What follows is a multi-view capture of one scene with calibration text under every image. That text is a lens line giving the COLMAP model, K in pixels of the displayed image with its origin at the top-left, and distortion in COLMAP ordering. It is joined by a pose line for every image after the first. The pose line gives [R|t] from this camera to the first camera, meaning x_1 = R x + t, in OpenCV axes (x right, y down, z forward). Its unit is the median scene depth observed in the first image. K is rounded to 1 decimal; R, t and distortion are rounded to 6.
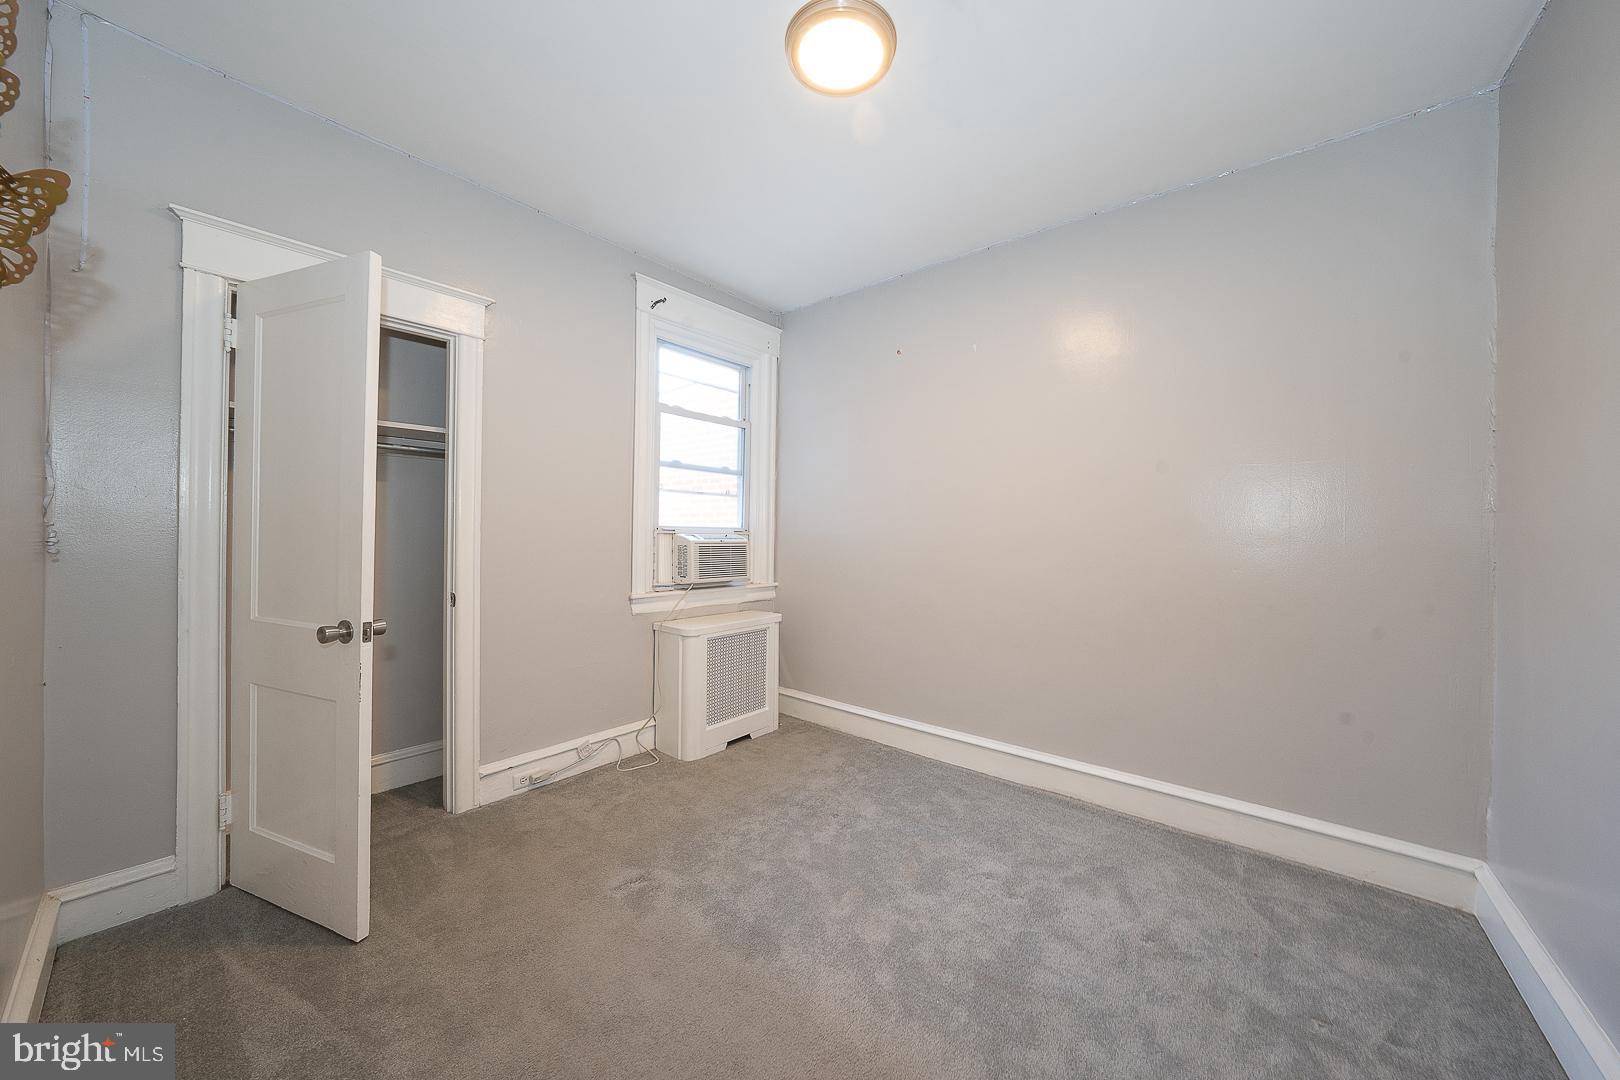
lens RADIAL K [[560.0, 0, 814.5], [0, 560.0, 535.8], [0, 0, 1]] dist [-0.028858, 0.006153]
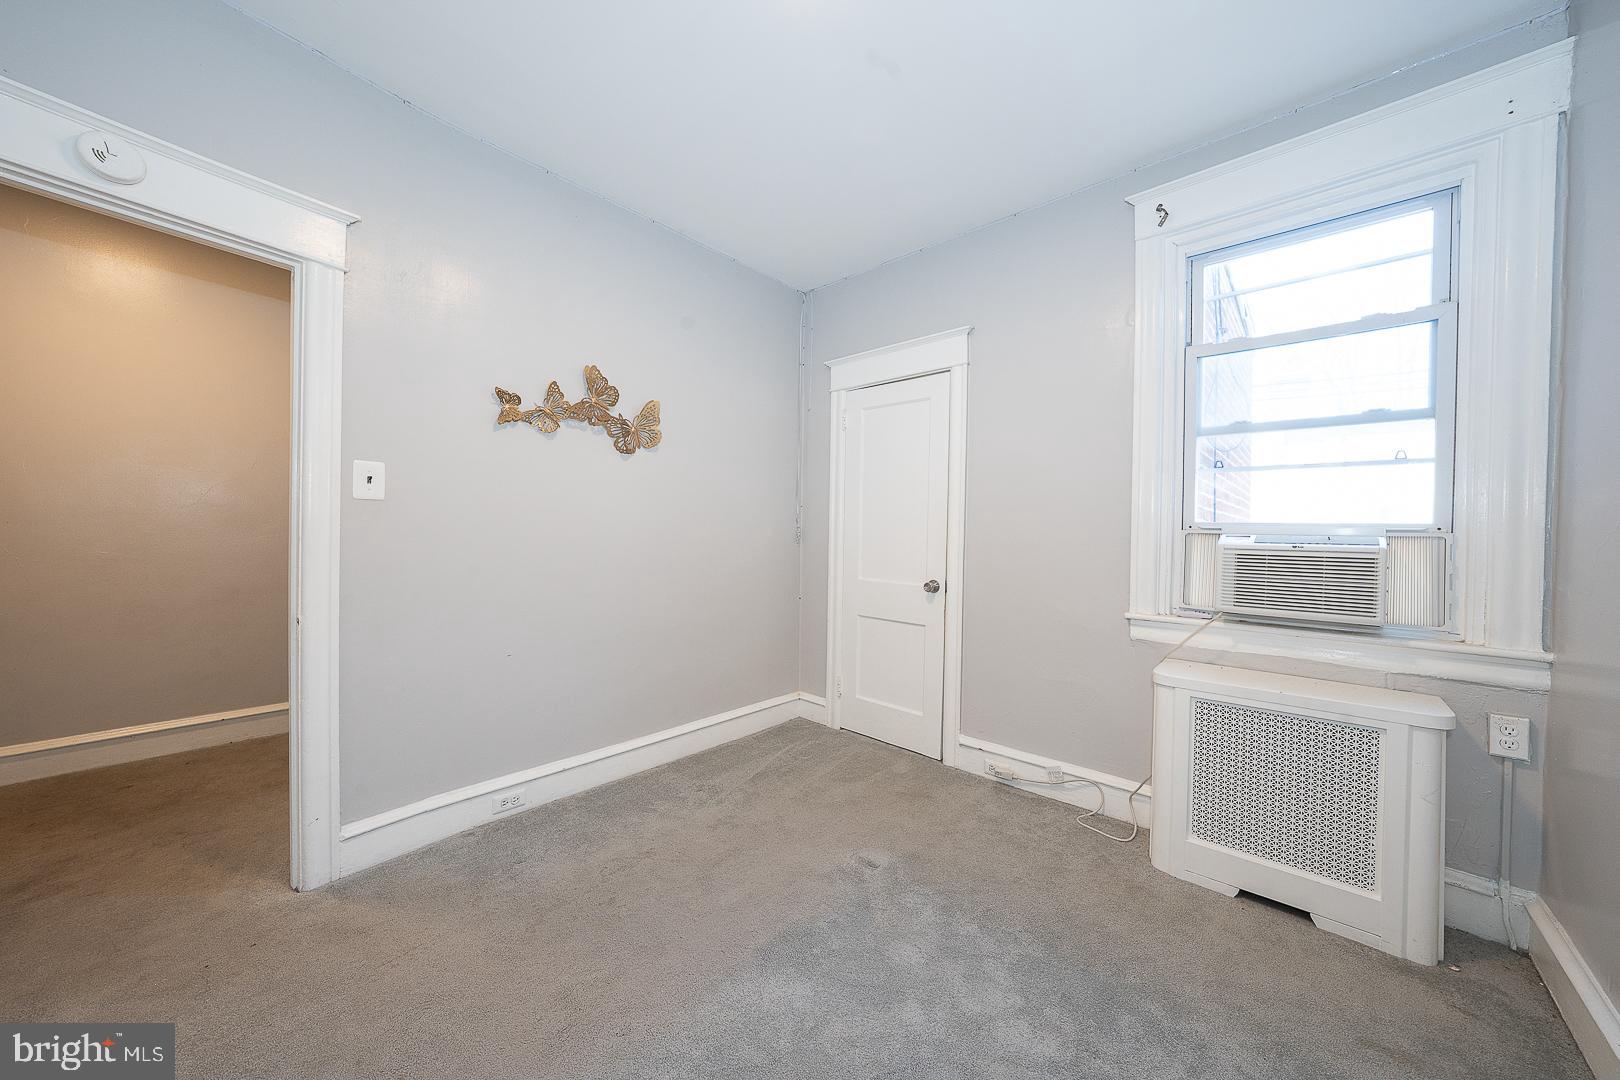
lens RADIAL K [[560.0, 0, 814.5], [0, 560.0, 535.8], [0, 0, 1]] dist [-0.028858, 0.006153]
pose [[-0.045148, -0.002748, -0.998977, 0.425585], [-0.019278, 0.999812, -0.001879, 0.008348], [0.998794, 0.019173, -0.045193, 0.554045]]
